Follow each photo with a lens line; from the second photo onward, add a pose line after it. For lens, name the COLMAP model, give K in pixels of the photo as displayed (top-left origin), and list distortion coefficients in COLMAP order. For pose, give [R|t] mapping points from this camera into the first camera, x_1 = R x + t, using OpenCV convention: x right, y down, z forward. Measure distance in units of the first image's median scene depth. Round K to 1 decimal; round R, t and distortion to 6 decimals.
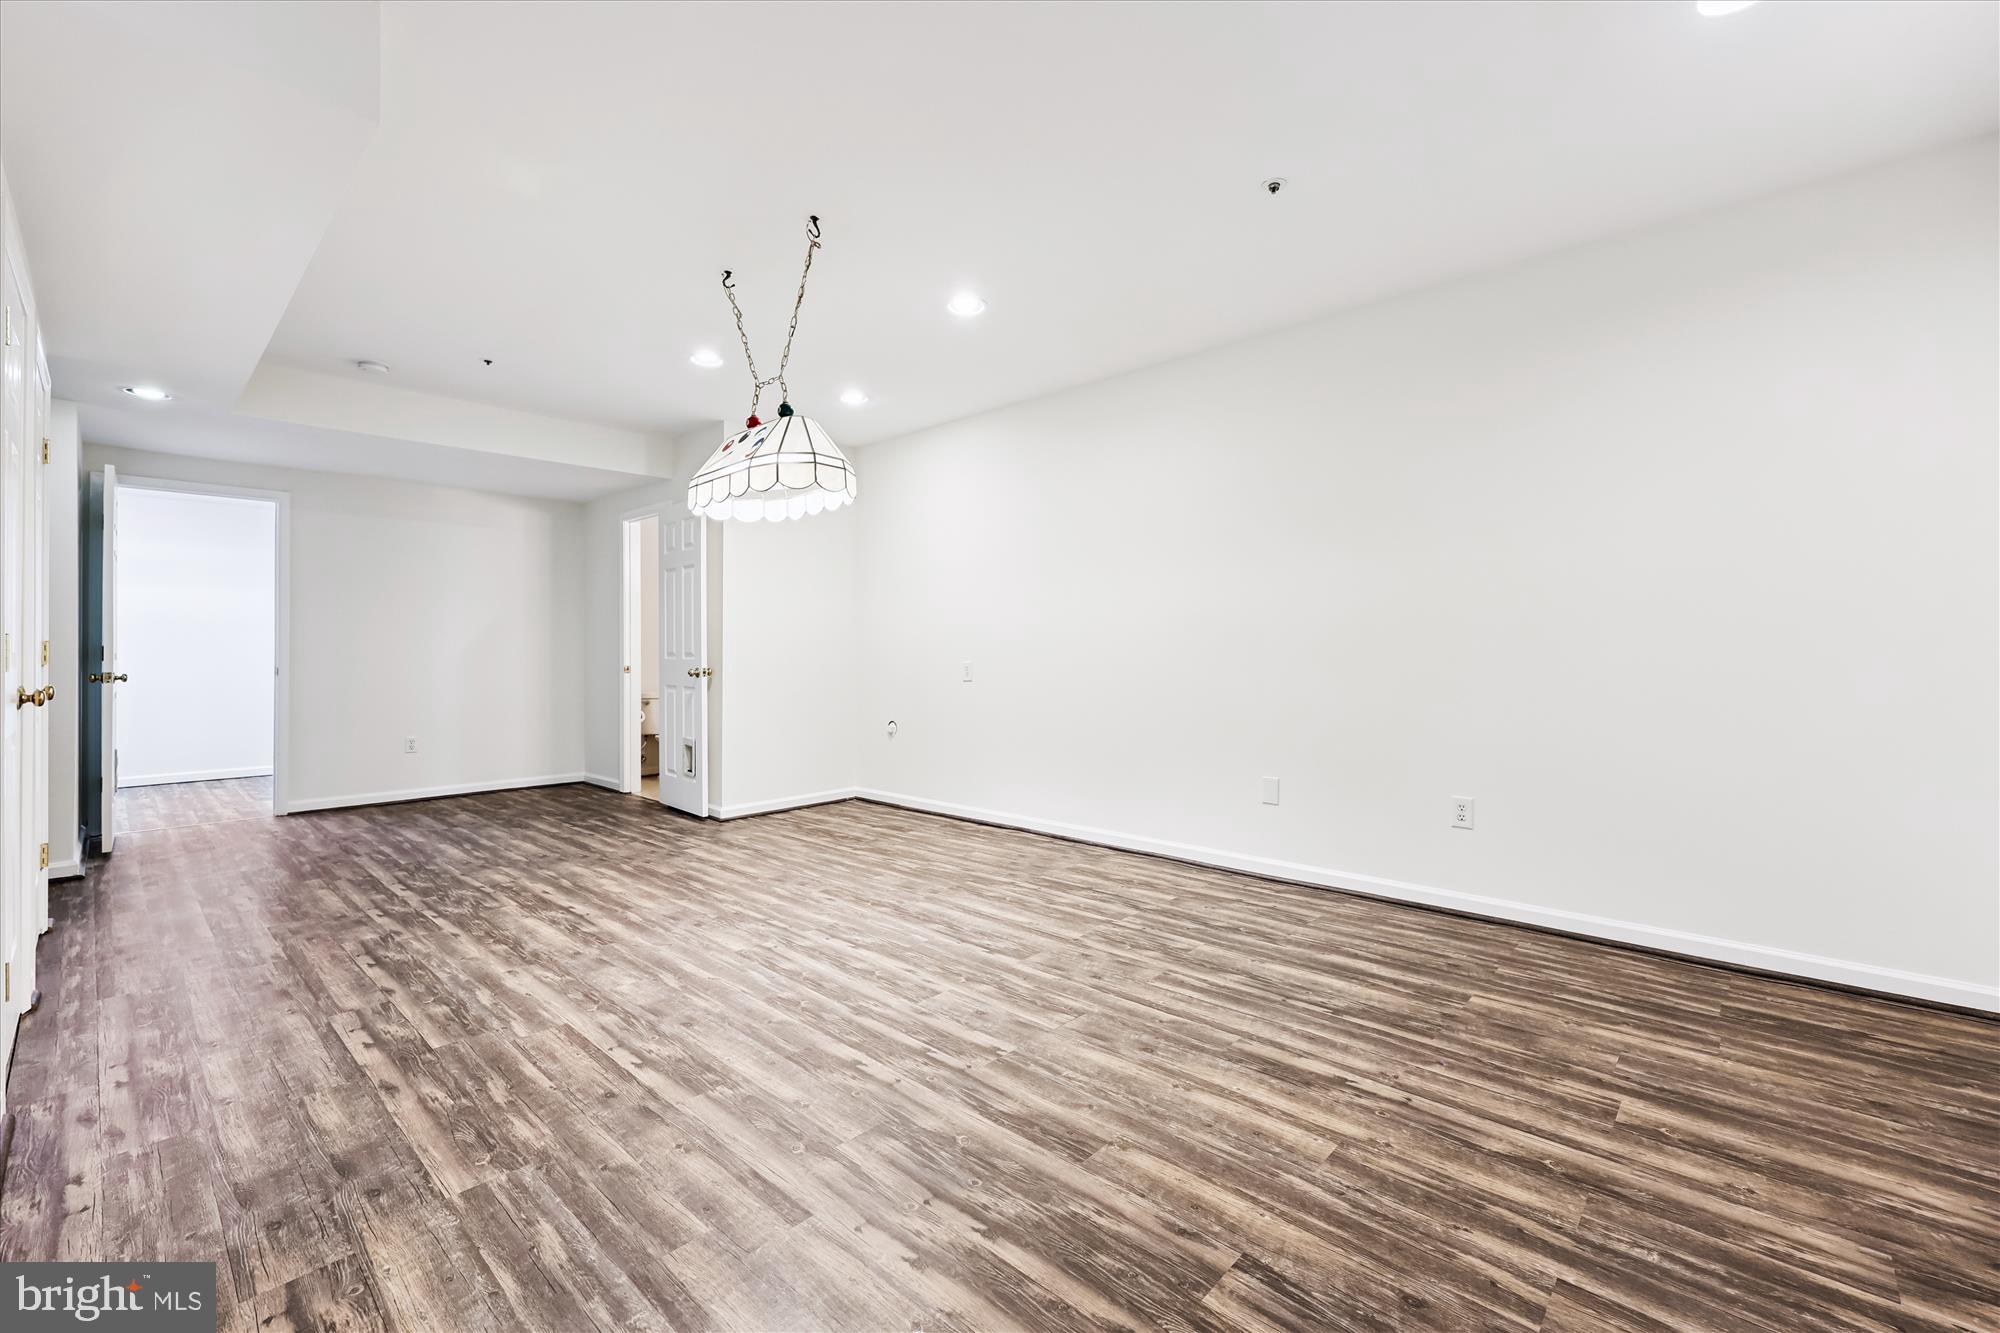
lens RADIAL K [[827.6, 0, 1009.4], [0, 827.6, 663.5], [0, 0, 1]] dist [0.001268, 0.000766]
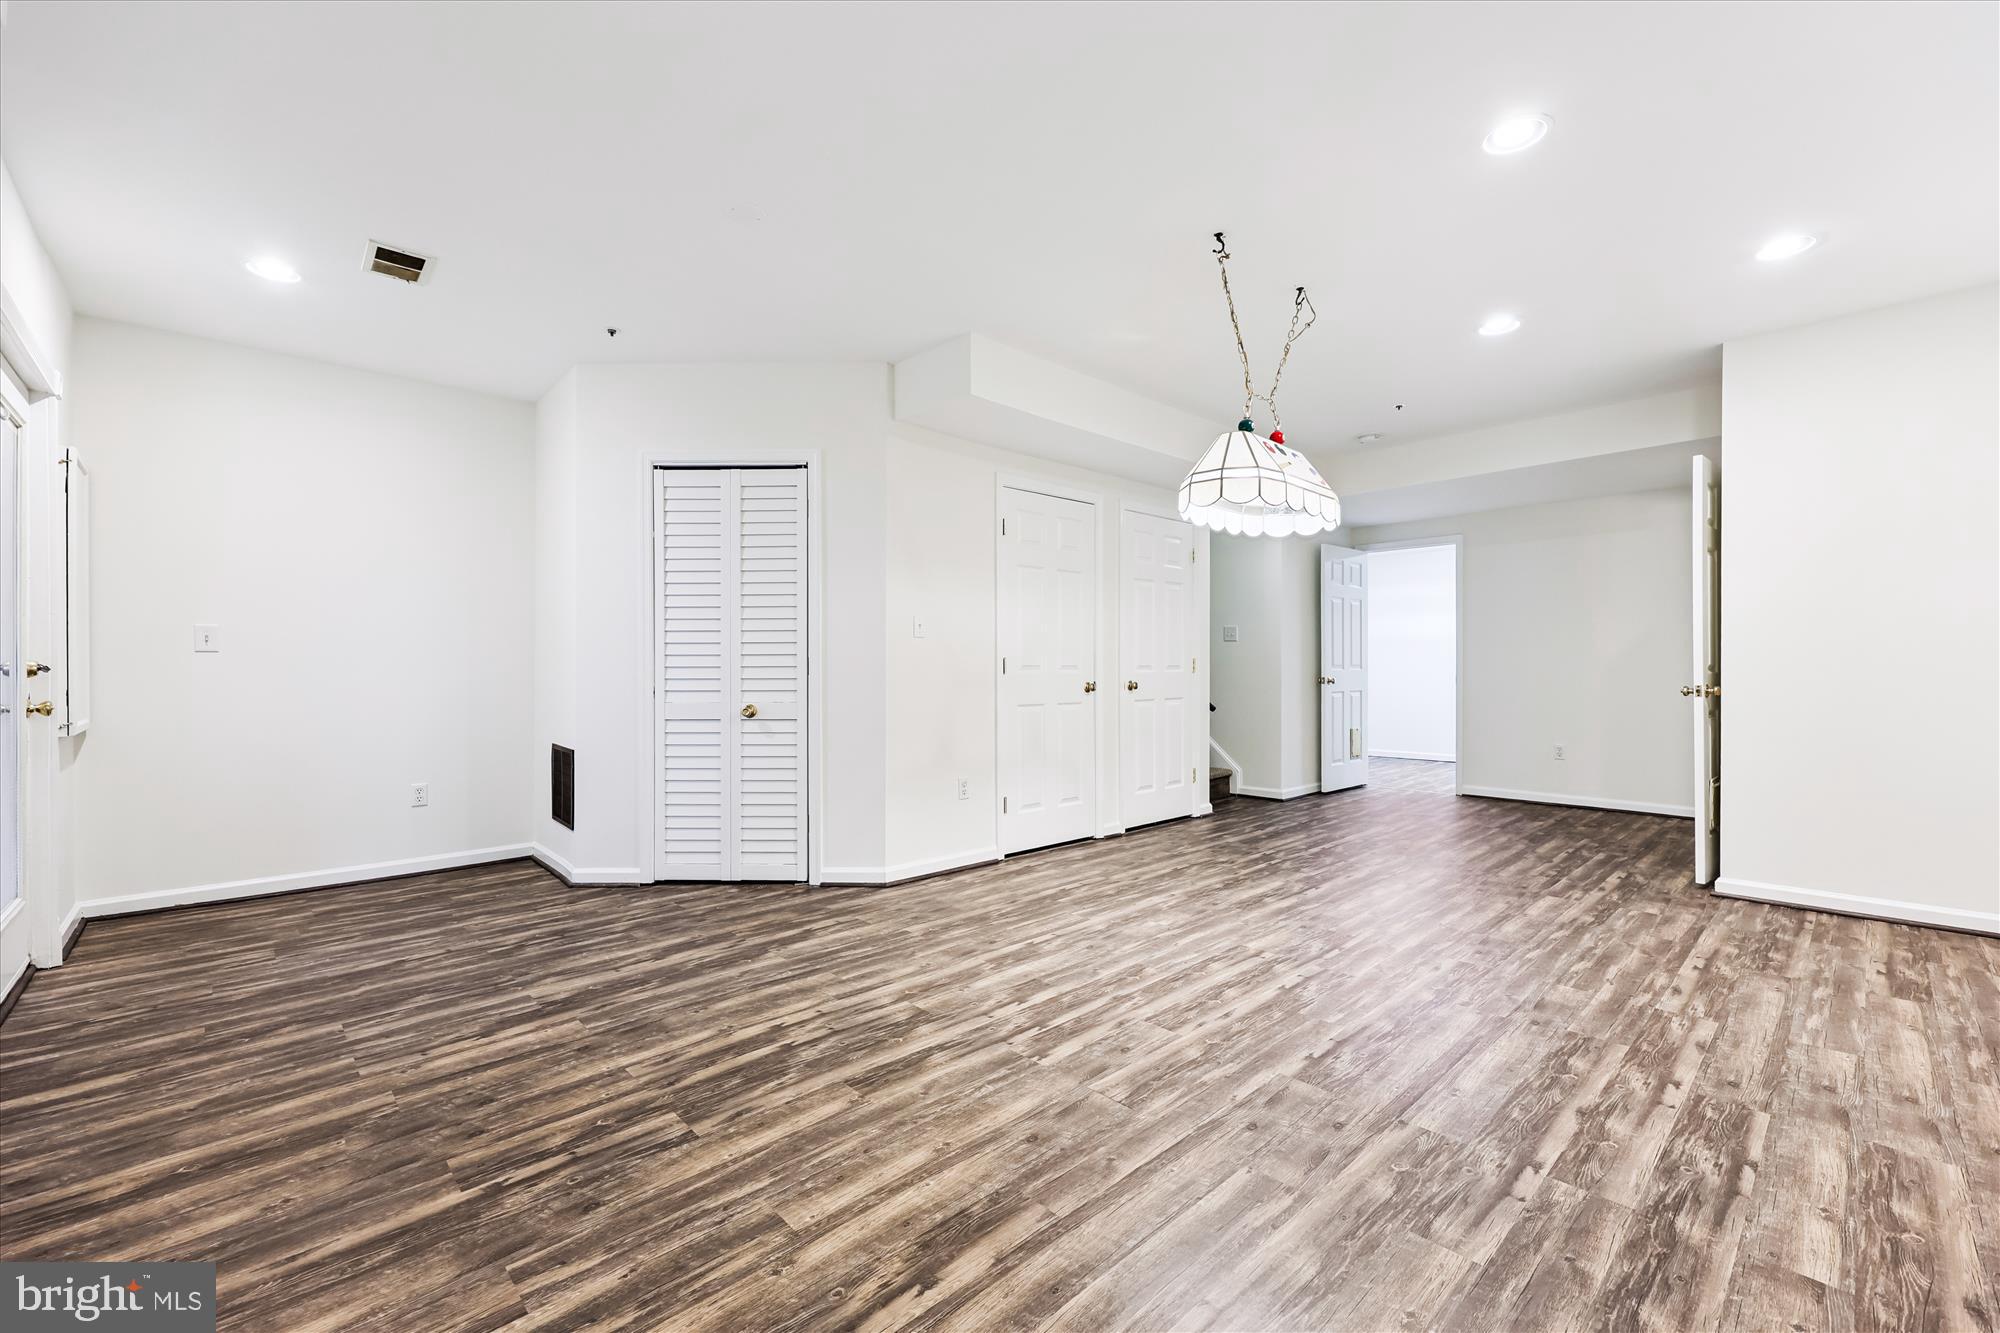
lens RADIAL K [[827.6, 0, 1010.7], [0, 827.6, 666.5], [0, 0, 1]] dist [0.001268, 0.000766]
pose [[-0.063888, 0.003759, -0.997950, 0.856543], [-0.009114, 0.999949, 0.004350, -0.015630], [0.997915, 0.009374, -0.063851, 0.871228]]
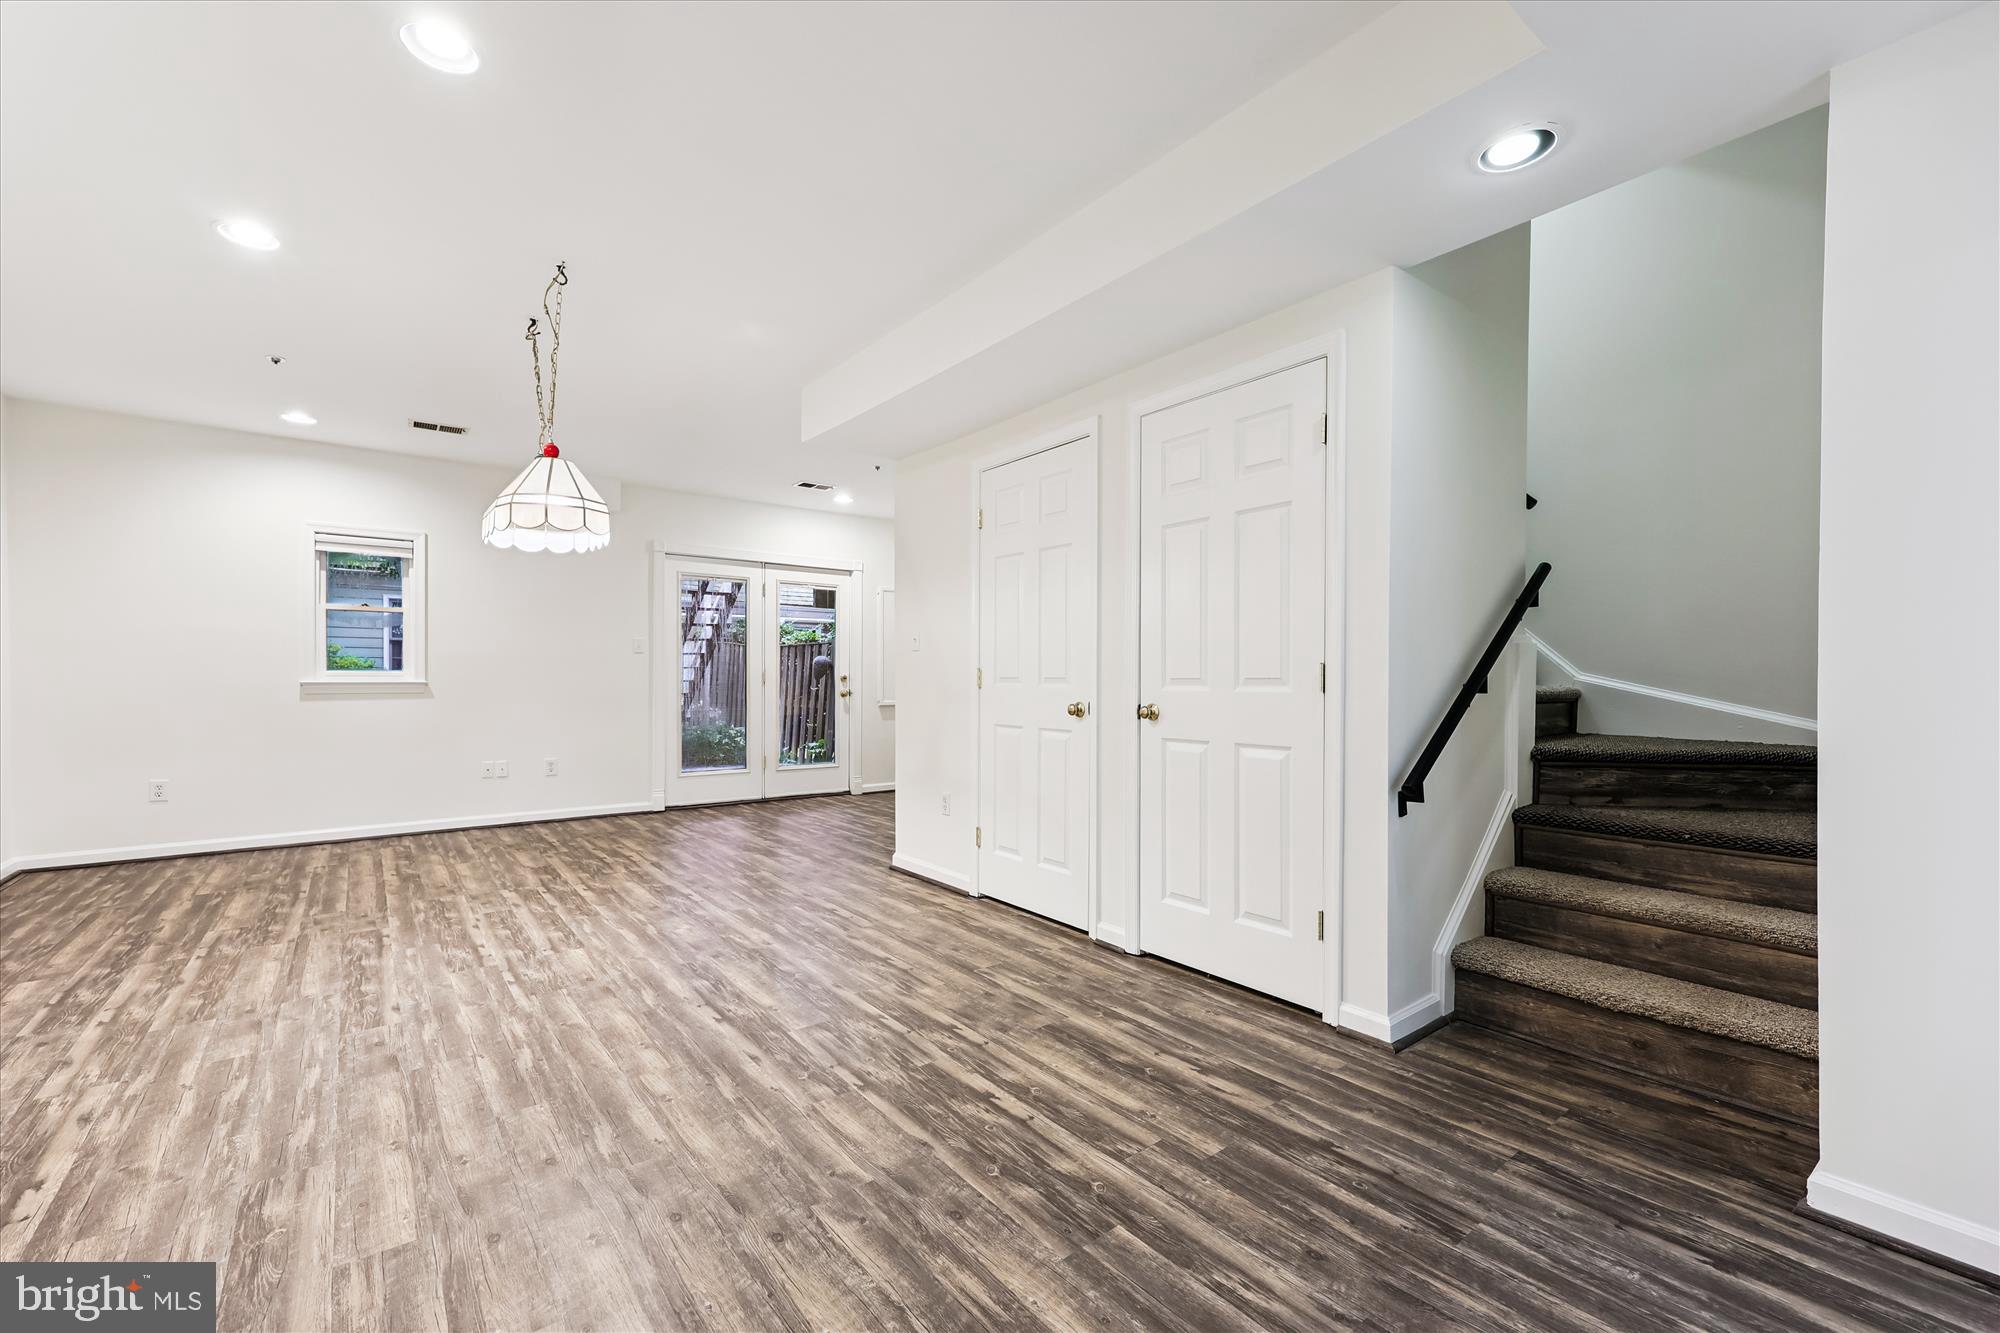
lens RADIAL K [[827.6, 0, 1014.7], [0, 827.6, 665.9], [0, 0, 1]] dist [0.001268, 0.000766]
pose [[-0.987744, 0.005965, 0.155967, -1.225582], [0.005684, 0.999981, -0.002245, -0.027660], [-0.155977, -0.001331, -0.987760, 2.281328]]
